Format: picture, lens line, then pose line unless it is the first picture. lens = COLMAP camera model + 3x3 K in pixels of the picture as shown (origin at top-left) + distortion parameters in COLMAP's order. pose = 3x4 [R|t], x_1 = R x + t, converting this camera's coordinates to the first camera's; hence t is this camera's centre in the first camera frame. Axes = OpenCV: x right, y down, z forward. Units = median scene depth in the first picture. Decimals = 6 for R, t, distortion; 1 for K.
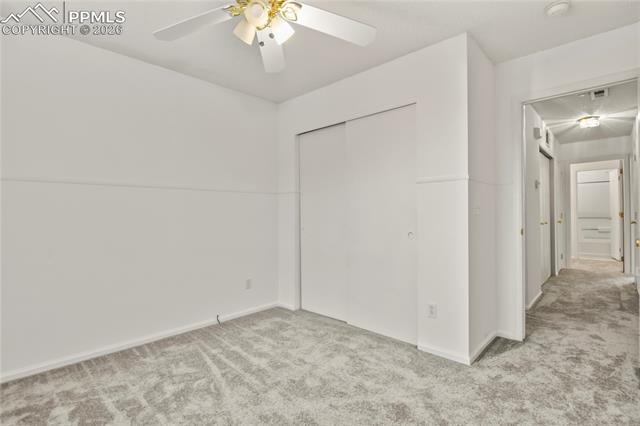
lens RADIAL K [[310.4, 0, 318.1], [0, 310.4, 214.8], [0, 0, 1]] dist [-0.007948, -0.003913]
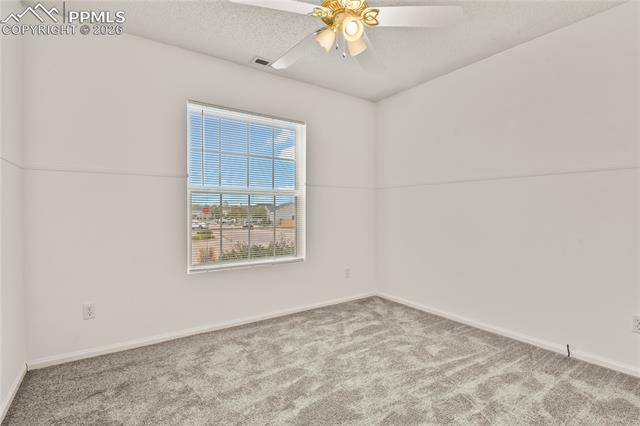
lens RADIAL K [[310.4, 0, 318.1], [0, 310.4, 211.8], [0, 0, 1]] dist [-0.007948, -0.003913]
pose [[-0.218918, 0.010713, -0.975685, 0.608963], [0.001947, 0.999943, 0.010543, 0.009335], [0.975741, 0.000409, -0.218926, 0.733648]]
